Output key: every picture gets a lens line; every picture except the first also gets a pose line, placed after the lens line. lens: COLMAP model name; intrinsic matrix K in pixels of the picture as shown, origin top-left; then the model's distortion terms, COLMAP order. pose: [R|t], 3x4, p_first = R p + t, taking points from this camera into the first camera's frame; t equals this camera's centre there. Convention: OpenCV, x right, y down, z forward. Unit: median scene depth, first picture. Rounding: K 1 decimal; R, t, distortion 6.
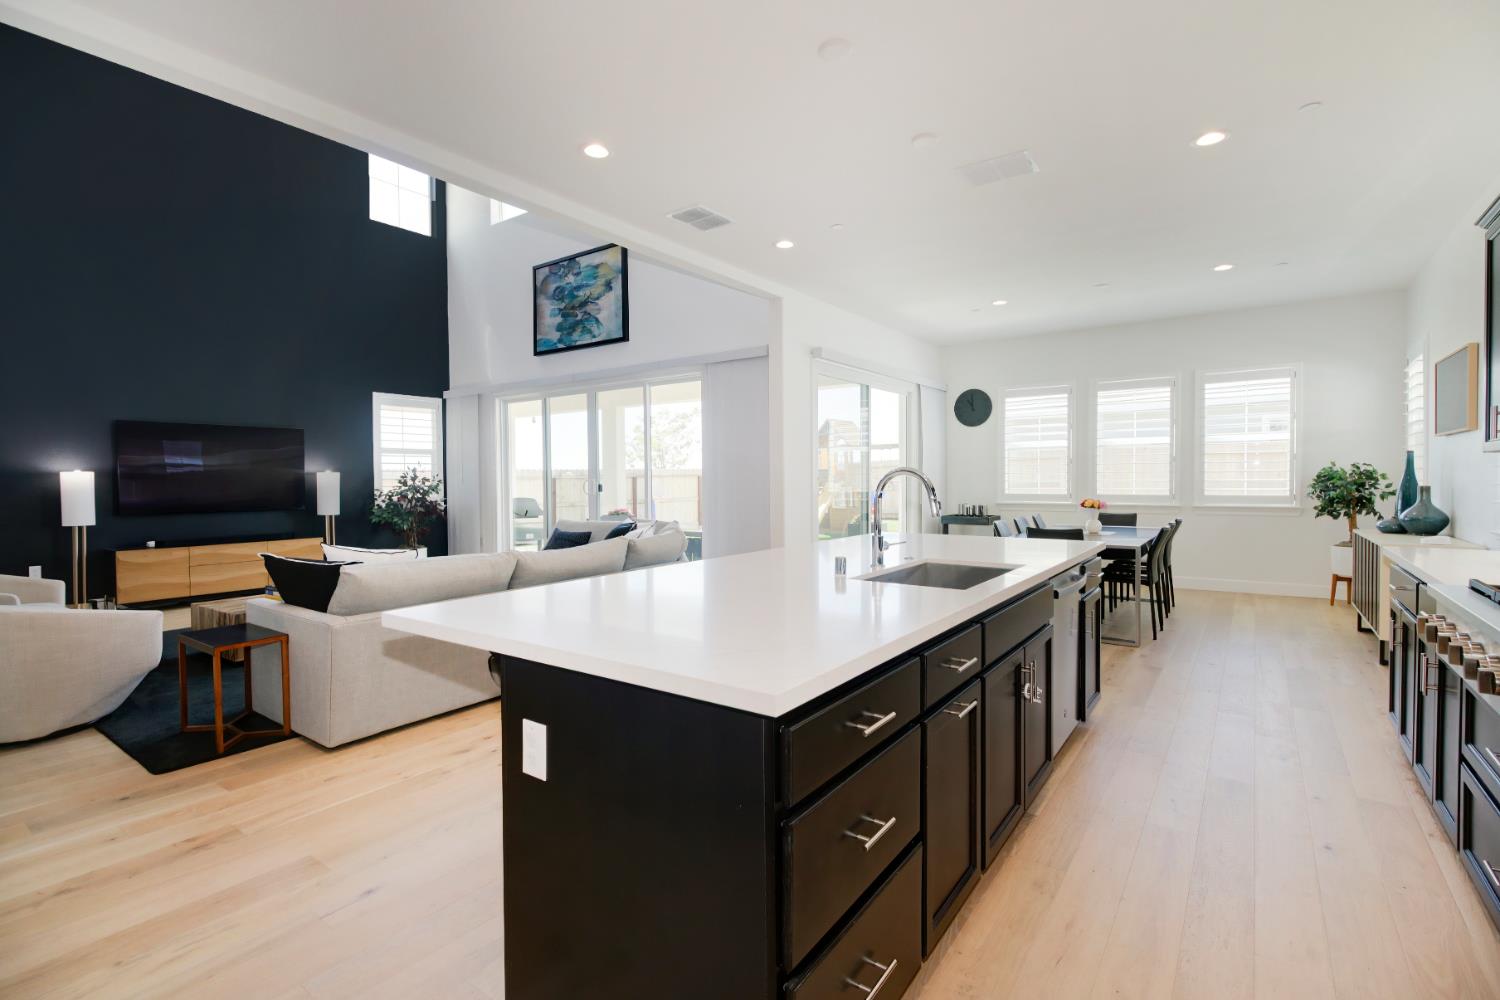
lens RADIAL K [[683.5, 0, 761.3], [0, 683.5, 494.7], [0, 0, 1]] dist [-0.002190, -0.001590]
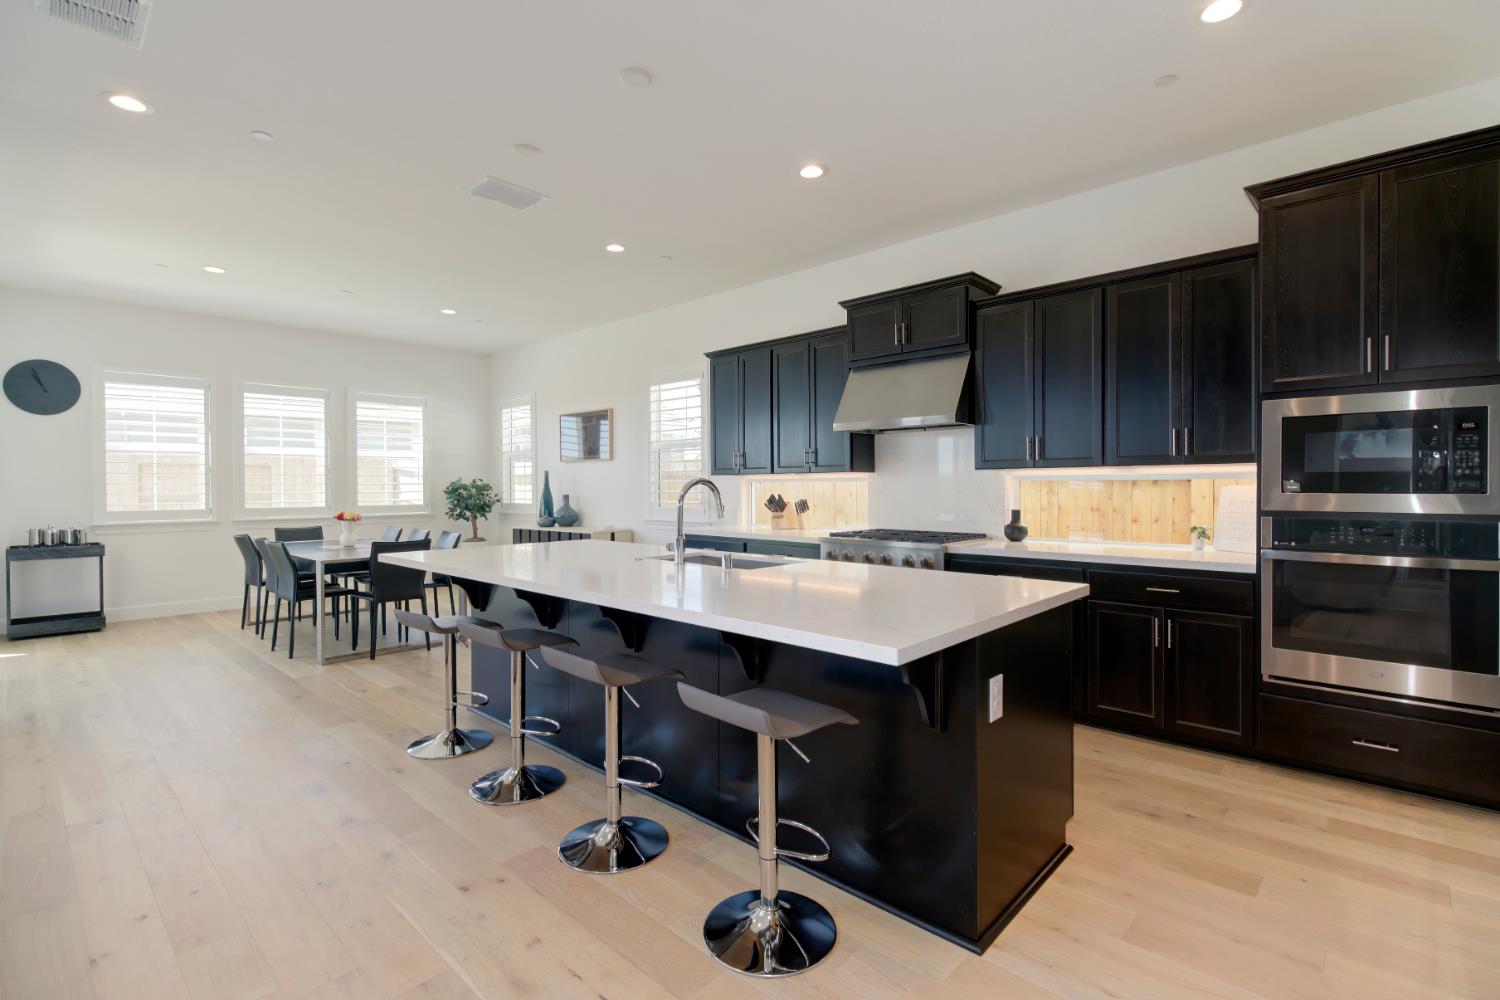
lens RADIAL K [[683.5, 0, 761.3], [0, 683.5, 494.7], [0, 0, 1]] dist [-0.002190, -0.001590]
pose [[0.122985, -0.006269, 0.992389, -0.307826], [0.026487, 0.999645, 0.003032, -0.003526], [-0.992055, 0.025913, 0.123108, 0.231906]]
